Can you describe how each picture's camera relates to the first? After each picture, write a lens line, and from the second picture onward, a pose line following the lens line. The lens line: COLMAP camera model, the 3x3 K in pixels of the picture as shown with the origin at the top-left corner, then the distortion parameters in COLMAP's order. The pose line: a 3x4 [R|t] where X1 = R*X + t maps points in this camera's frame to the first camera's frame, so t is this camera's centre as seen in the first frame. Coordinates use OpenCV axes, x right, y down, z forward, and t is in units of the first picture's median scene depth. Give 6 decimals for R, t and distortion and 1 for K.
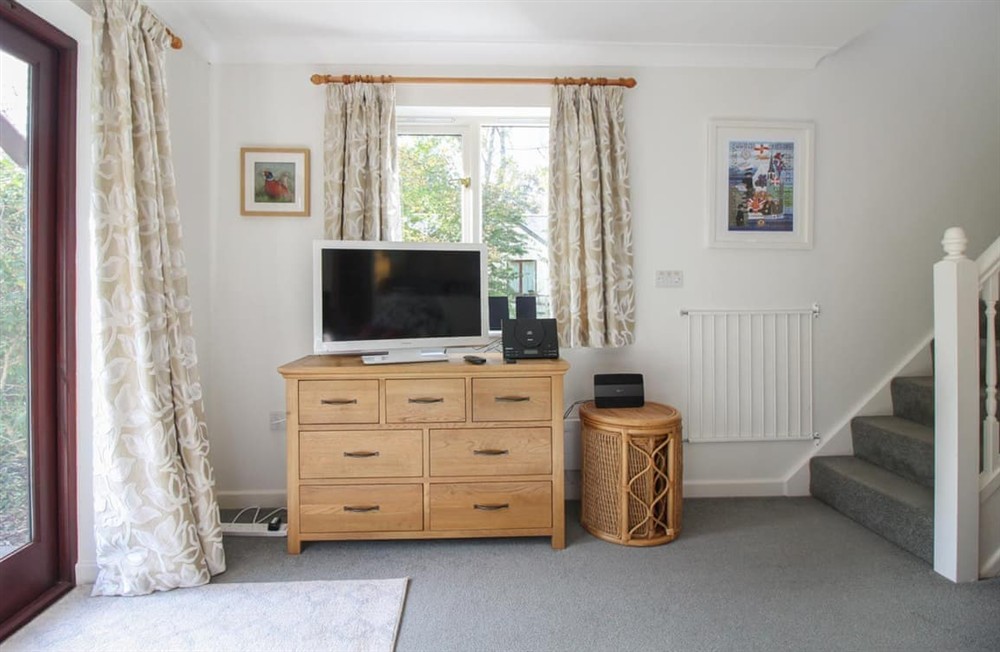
lens RADIAL K [[496.9, 0, 489.9], [0, 496.9, 291.5], [0, 0, 1]] dist [-0.005912, -0.008737]
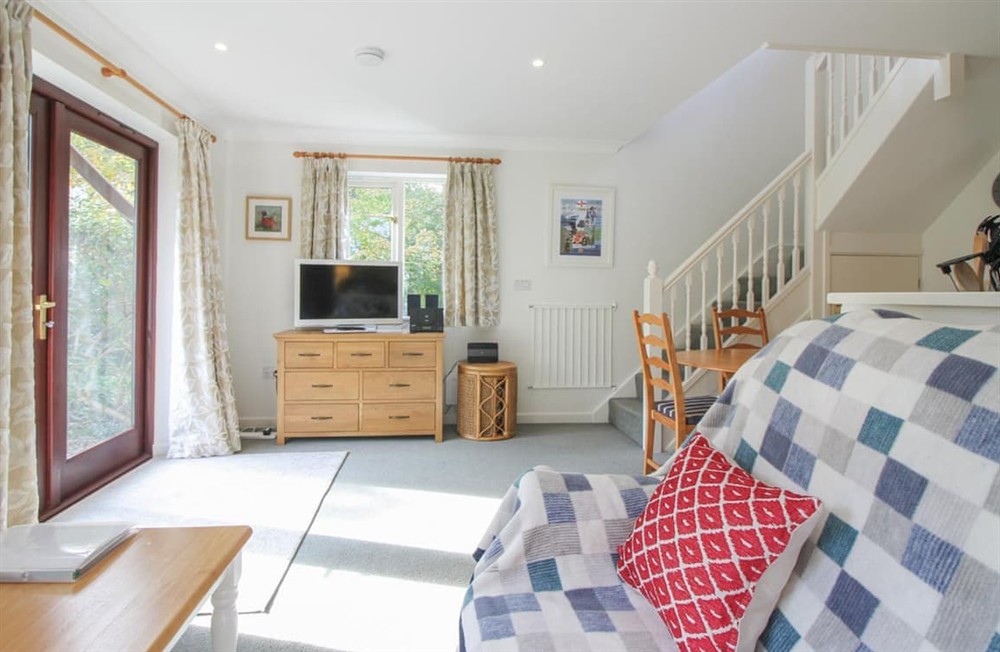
lens RADIAL K [[496.9, 0, 483.6], [0, 496.9, 291.4], [0, 0, 1]] dist [-0.005912, -0.008737]
pose [[0.998194, 0.015547, 0.058033, 0.172023], [-0.015540, 0.999879, -0.000568, -0.002039], [-0.058035, -0.000335, 0.998314, -0.664125]]
